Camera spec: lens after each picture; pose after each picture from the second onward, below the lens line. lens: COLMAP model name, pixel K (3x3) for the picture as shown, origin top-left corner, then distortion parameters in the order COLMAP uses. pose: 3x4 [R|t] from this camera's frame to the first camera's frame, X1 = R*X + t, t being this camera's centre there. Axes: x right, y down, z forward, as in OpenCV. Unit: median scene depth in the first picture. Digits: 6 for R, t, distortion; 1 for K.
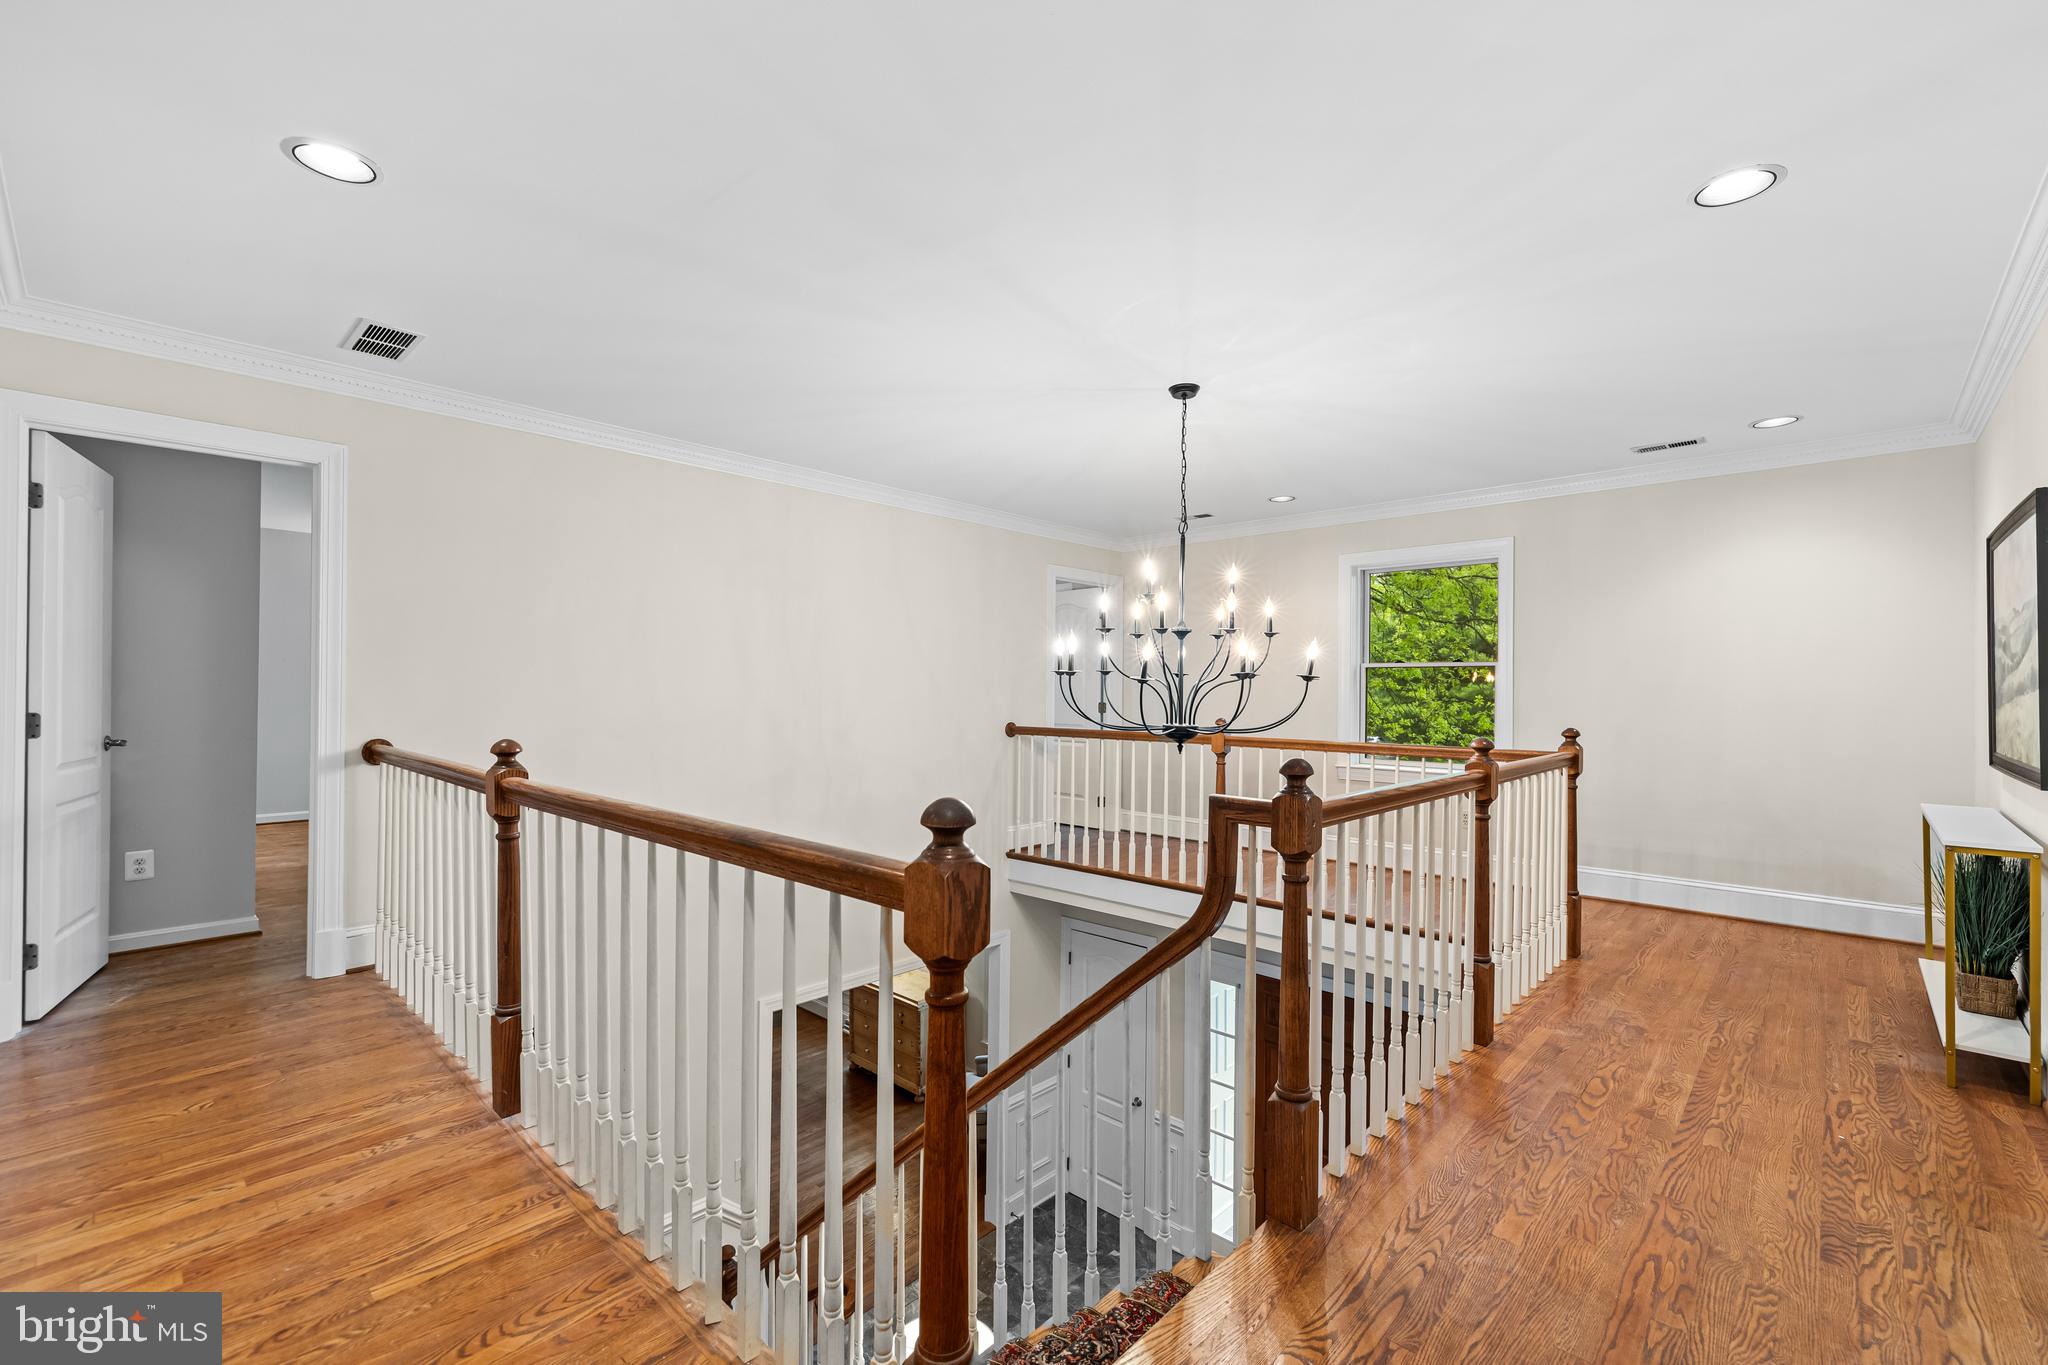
lens RADIAL K [[871.9, 0, 1027.7], [0, 871.9, 679.0], [0, 0, 1]] dist [0.002157, 0.000289]
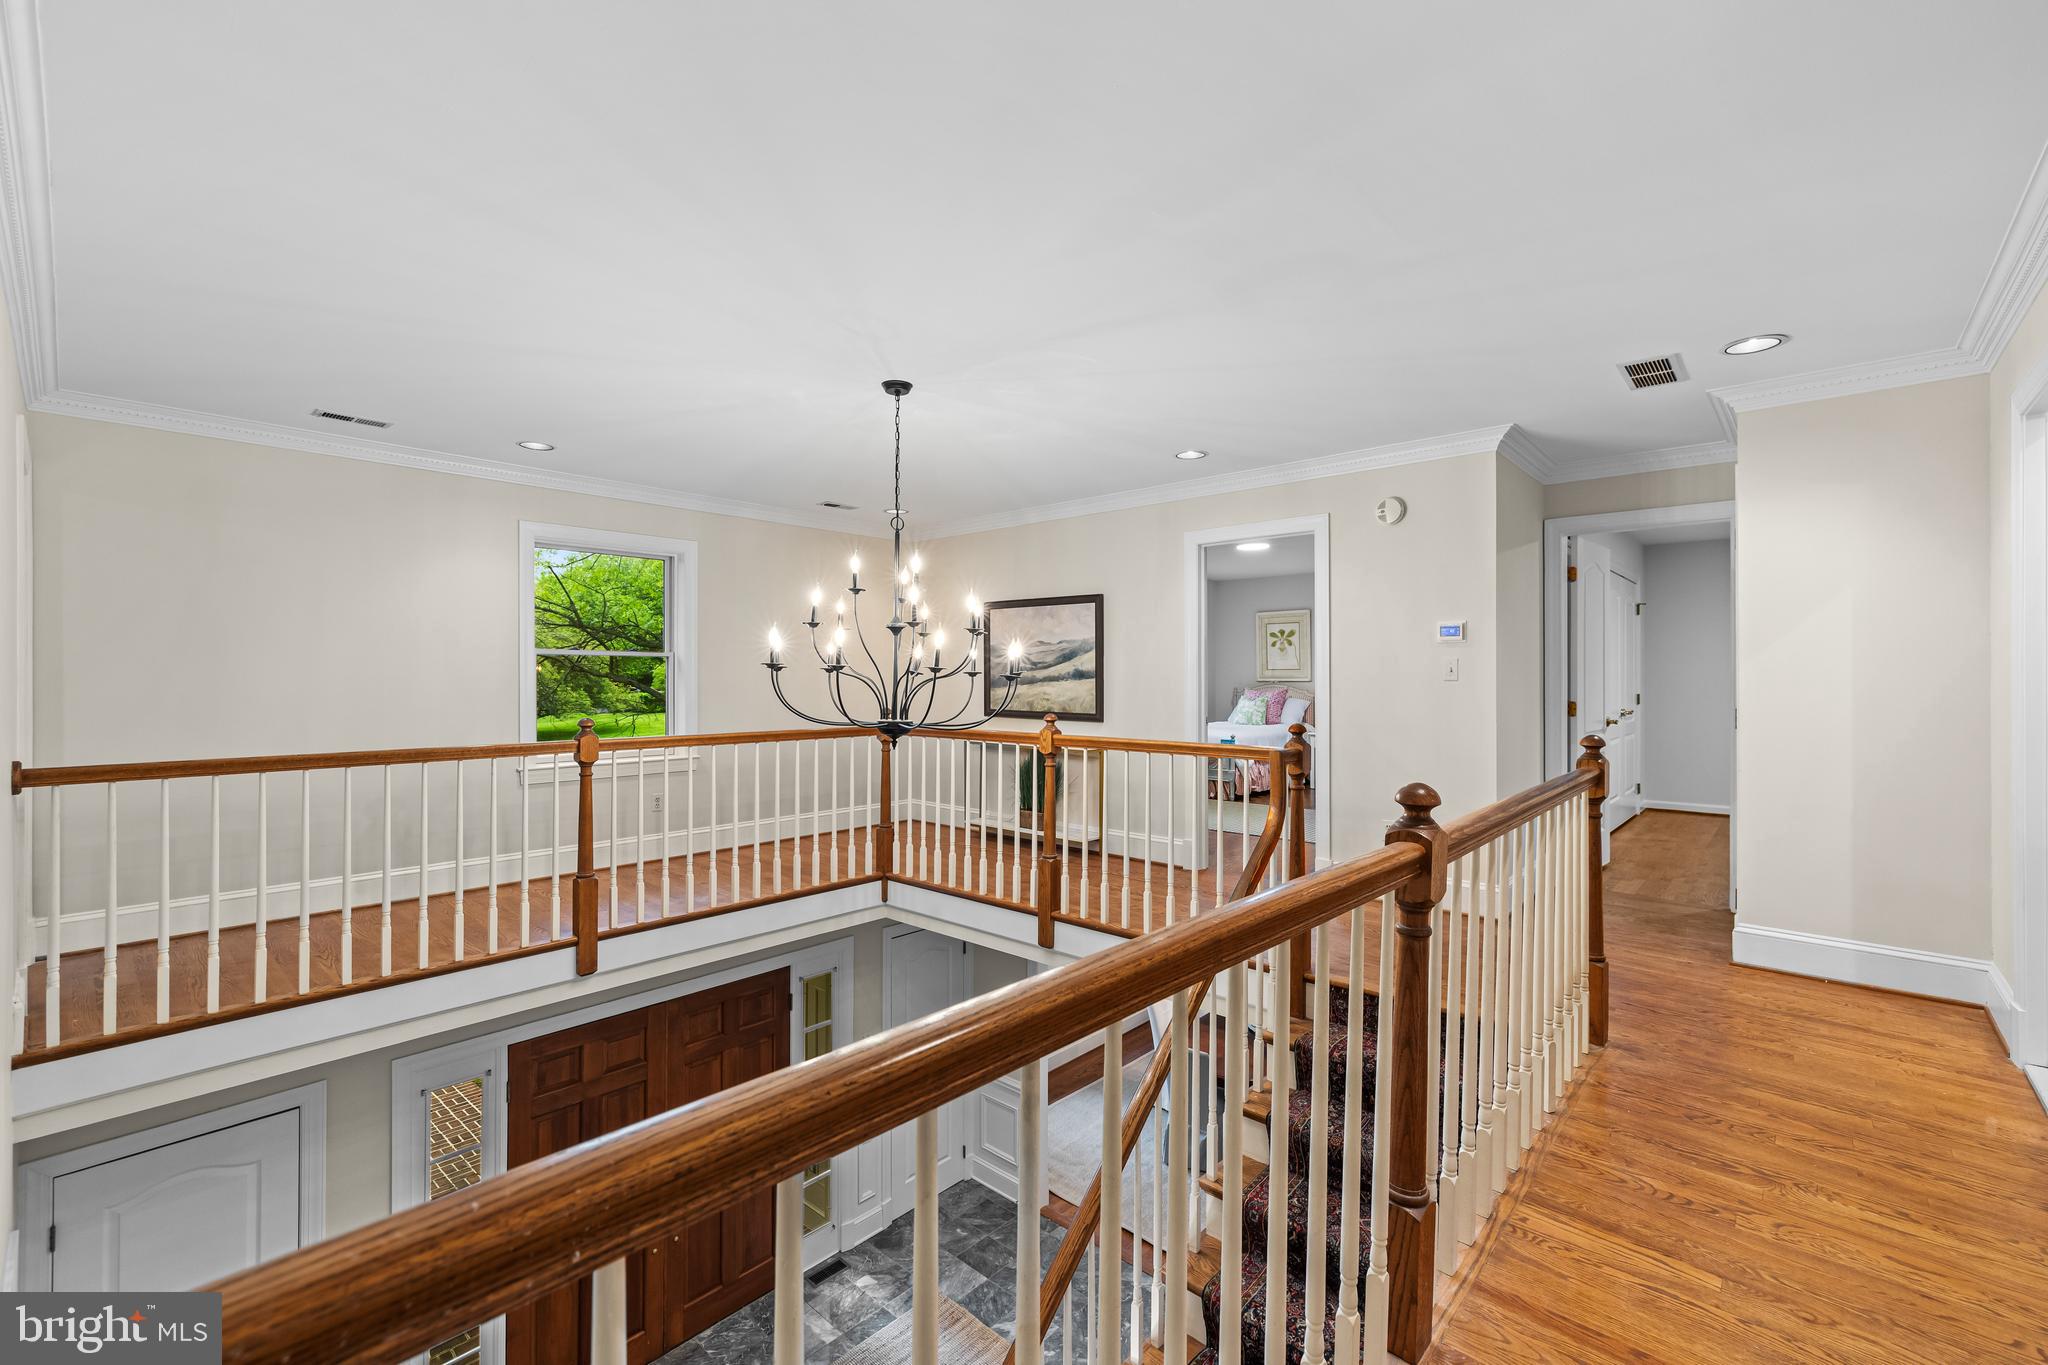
lens RADIAL K [[871.9, 0, 1027.7], [0, 871.9, 679.0], [0, 0, 1]] dist [0.002157, 0.000289]
pose [[-0.022491, -0.008984, 0.999707, -0.826203], [-0.019761, 0.999768, 0.008540, -0.007401], [-0.999552, -0.019563, -0.022663, 0.870575]]
